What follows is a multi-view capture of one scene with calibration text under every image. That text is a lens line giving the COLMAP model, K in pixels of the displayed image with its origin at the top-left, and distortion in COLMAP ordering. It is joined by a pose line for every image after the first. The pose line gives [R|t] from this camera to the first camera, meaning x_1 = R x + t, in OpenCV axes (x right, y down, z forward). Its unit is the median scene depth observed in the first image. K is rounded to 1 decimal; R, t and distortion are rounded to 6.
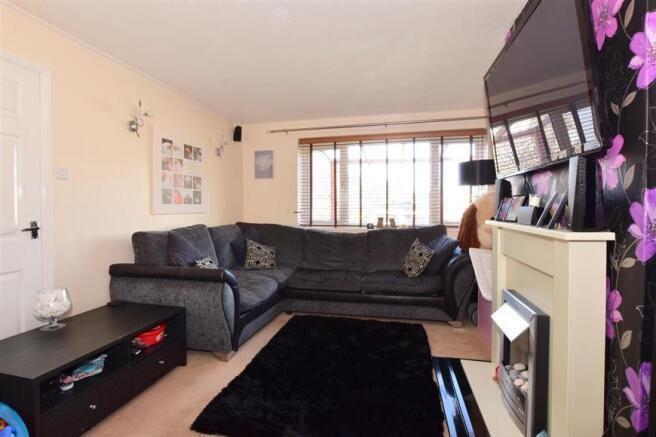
lens RADIAL K [[319.4, 0, 327.9], [0, 319.4, 207.1], [0, 0, 1]] dist [-0.001847, -0.000354]
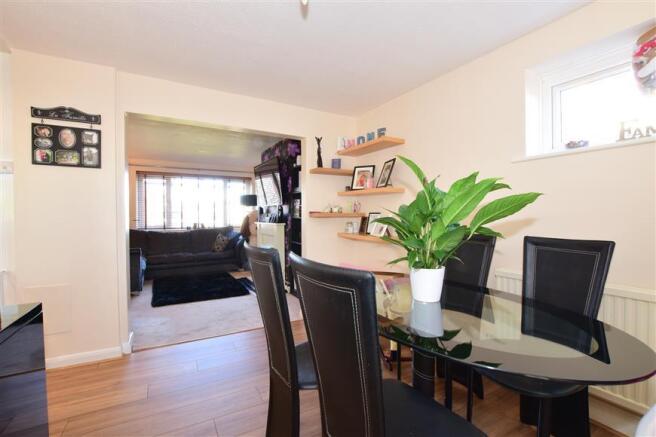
lens RADIAL K [[298.7, 0, 328.0], [0, 298.7, 218.5], [0, 0, 1]] dist [-0.003545, -0.000773]
pose [[0.736827, -0.000387, 0.676081, -0.428943], [-0.002449, 0.999992, 0.003242, 0.001672], [-0.676077, -0.004045, 0.736820, -0.722176]]
